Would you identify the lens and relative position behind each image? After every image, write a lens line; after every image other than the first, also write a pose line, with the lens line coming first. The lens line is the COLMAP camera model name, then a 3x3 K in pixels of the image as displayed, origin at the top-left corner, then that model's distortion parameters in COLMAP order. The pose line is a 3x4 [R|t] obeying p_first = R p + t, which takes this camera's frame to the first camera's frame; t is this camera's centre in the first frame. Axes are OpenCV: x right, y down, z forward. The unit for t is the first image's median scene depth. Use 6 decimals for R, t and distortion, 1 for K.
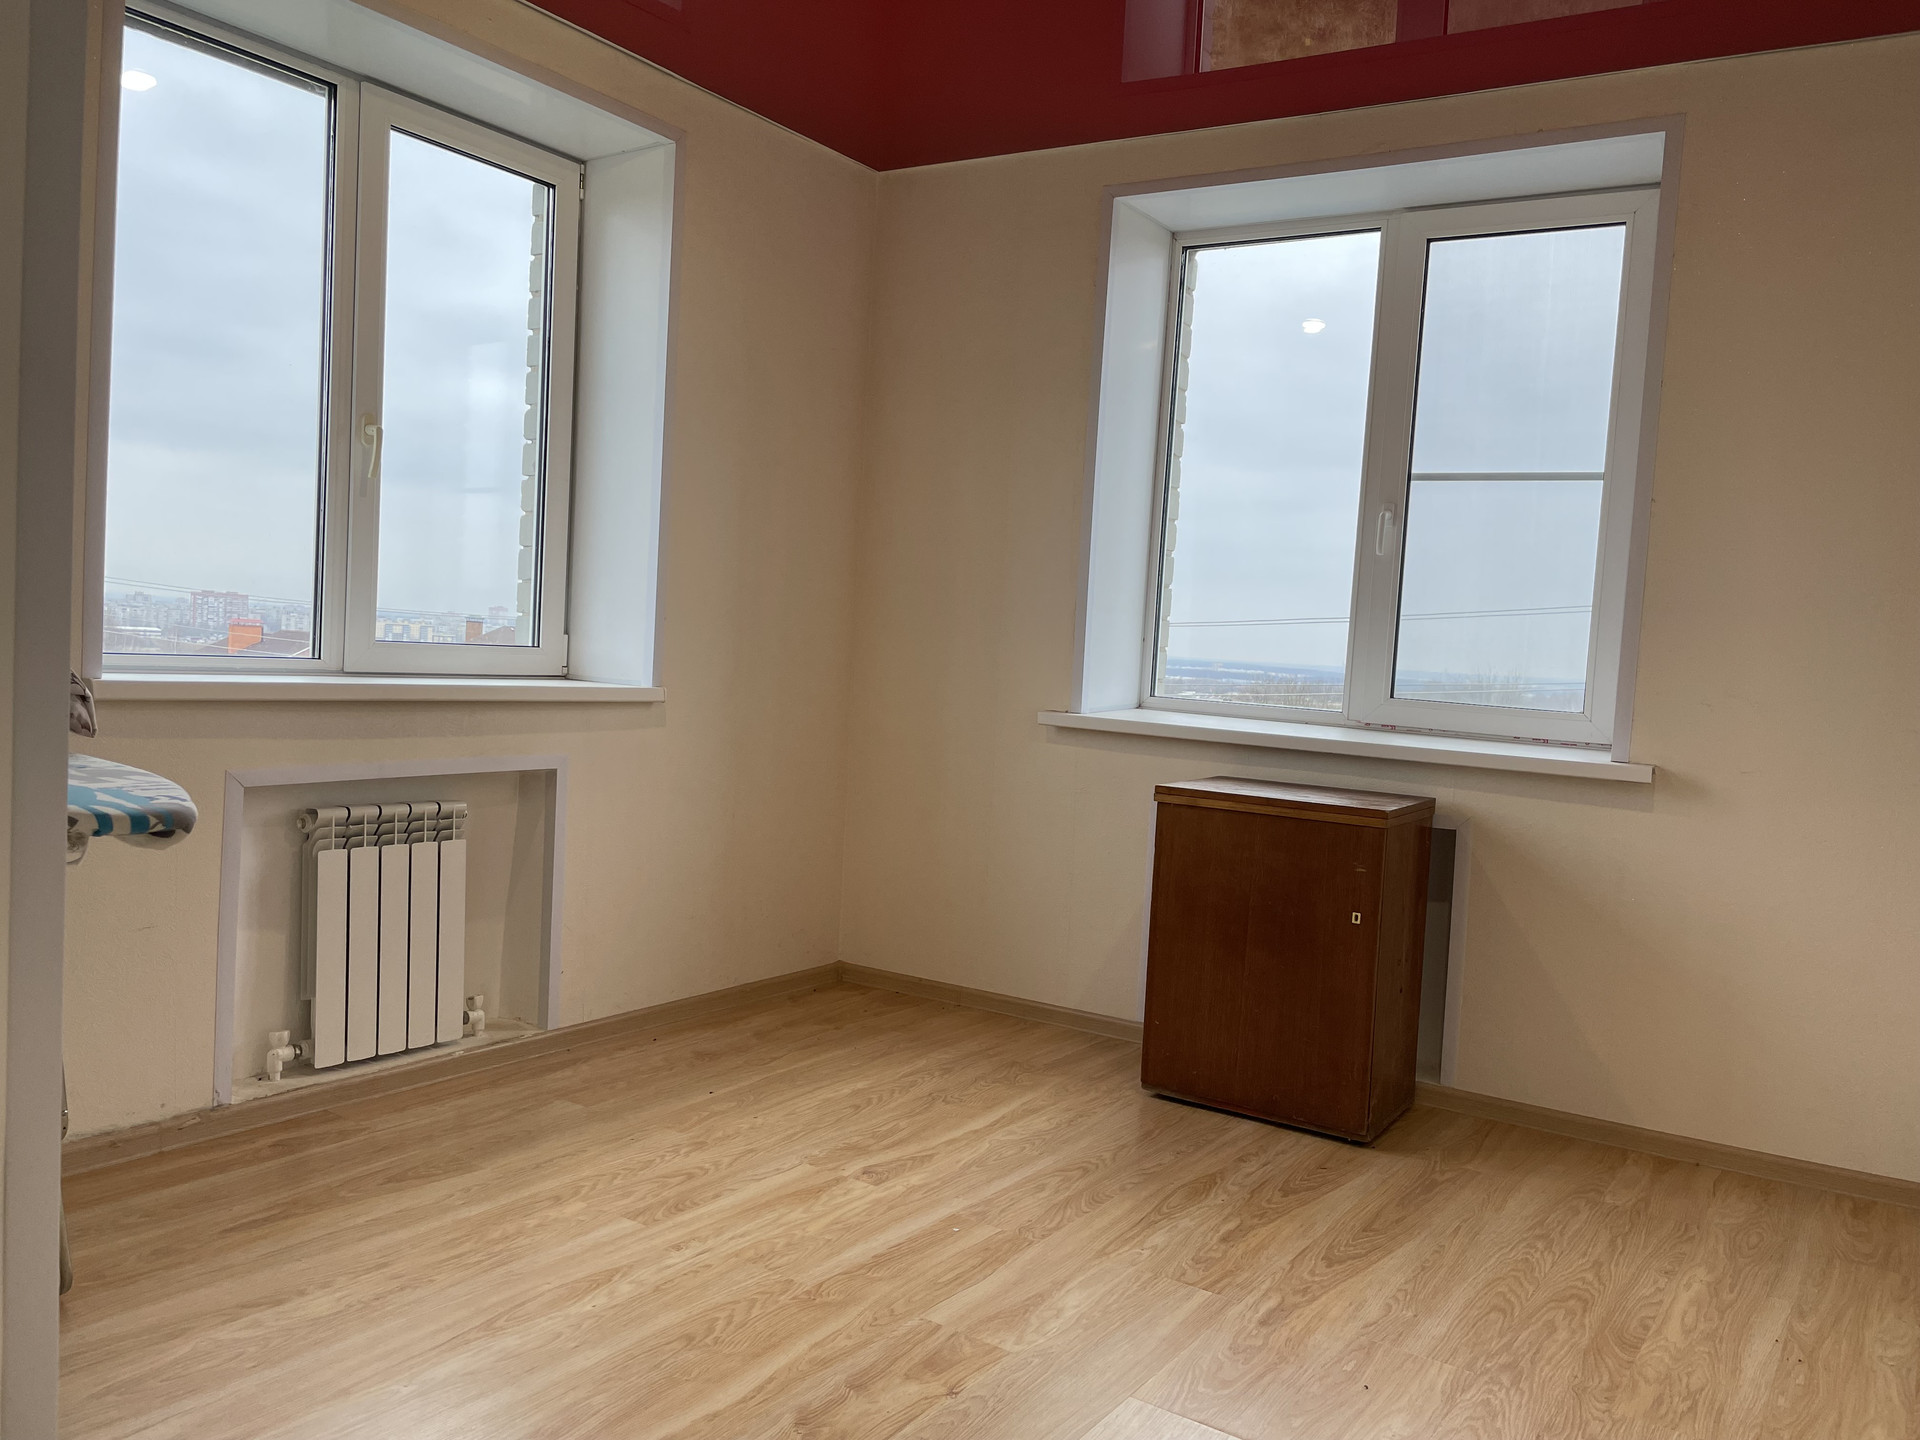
lens RADIAL K [[1466.5, 0, 961.6], [0, 1466.5, 719.6], [0, 0, 1]] dist [0.041260, -0.032677]
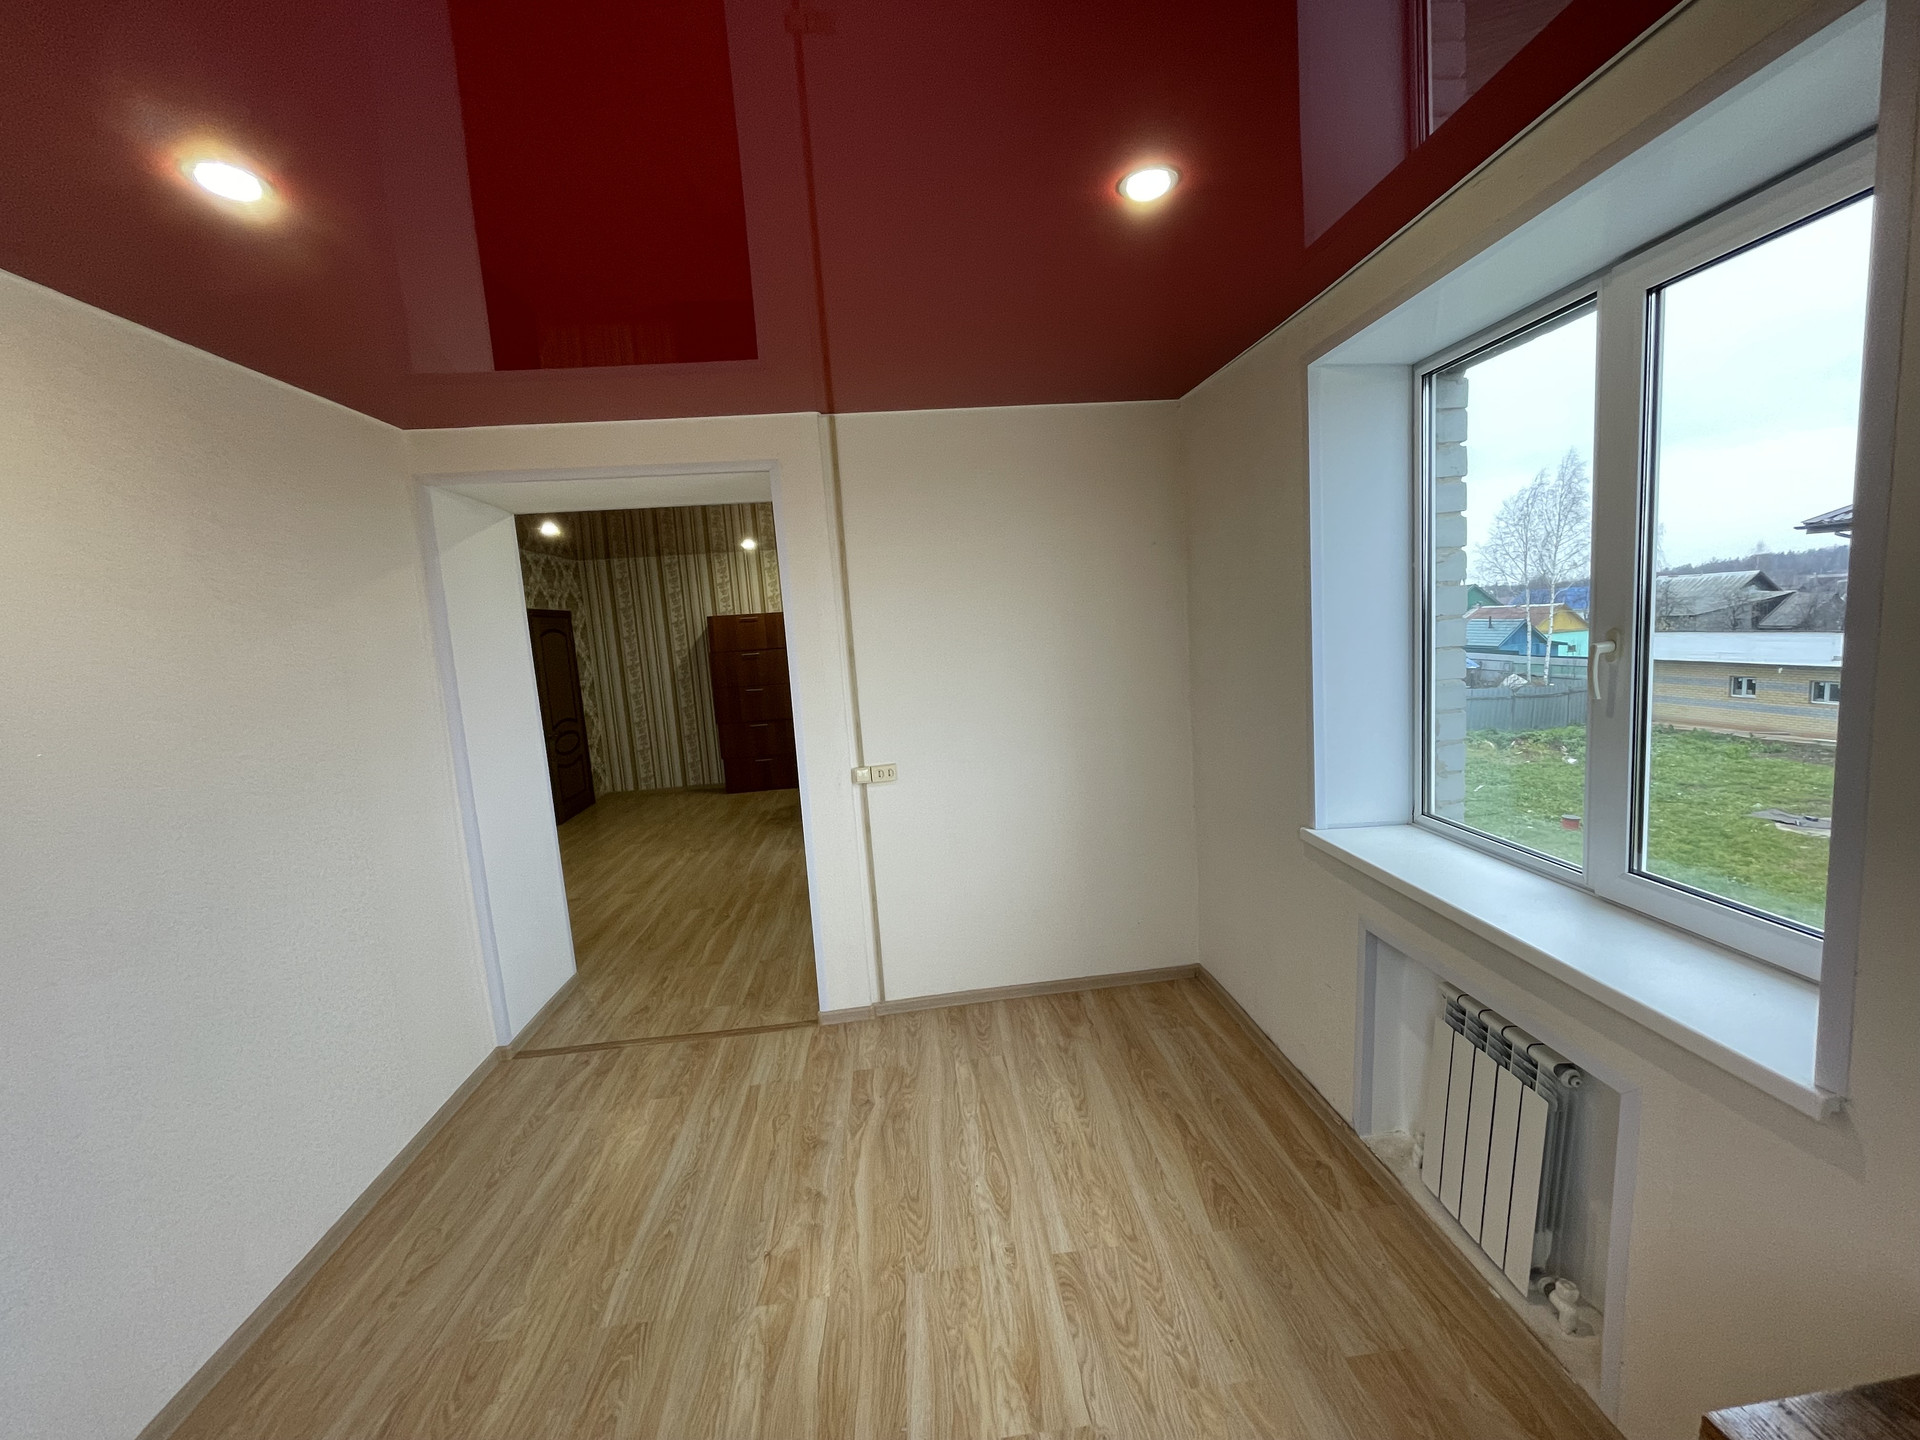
lens RADIAL K [[777.0, 0, 964.7], [0, 777.0, 718.1], [0, 0, 1]] dist [0.000602, 0.000070]
pose [[-0.781372, 0.071789, -0.619923, 0.291640], [-0.011413, 0.991552, 0.129210, -0.278669], [0.623962, 0.108036, -0.773951, 1.498528]]
